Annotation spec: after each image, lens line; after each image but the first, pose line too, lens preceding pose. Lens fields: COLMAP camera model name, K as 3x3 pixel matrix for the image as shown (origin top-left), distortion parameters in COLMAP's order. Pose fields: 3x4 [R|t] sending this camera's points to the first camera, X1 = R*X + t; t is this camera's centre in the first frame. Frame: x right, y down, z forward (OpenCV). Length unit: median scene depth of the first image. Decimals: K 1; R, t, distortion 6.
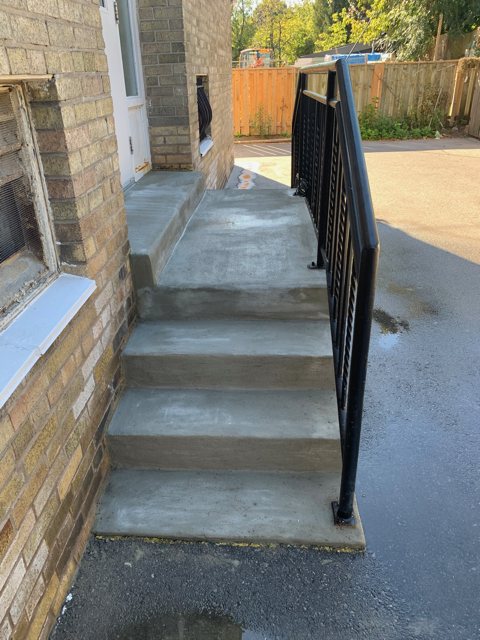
lens RADIAL K [[498.0, 0, 240.0], [0, 498.0, 320.0], [0, 0, 1]] dist [-0.001516, -0.005563]
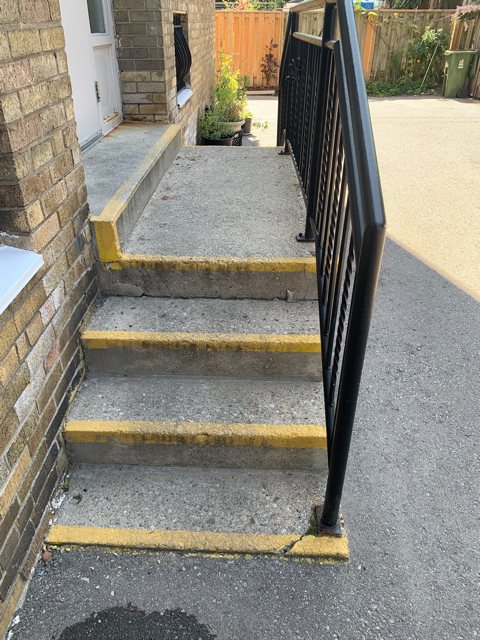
lens RADIAL K [[438.6, 0, 238.9], [0, 438.6, 304.7], [0, 0, 1]] dist [-0.002077, -0.005226]
pose [[0.999403, 0.013821, 0.031652, 0.015686], [-0.016749, 0.995414, 0.094184, -0.065367], [-0.030205, -0.094658, 0.995052, 0.230739]]
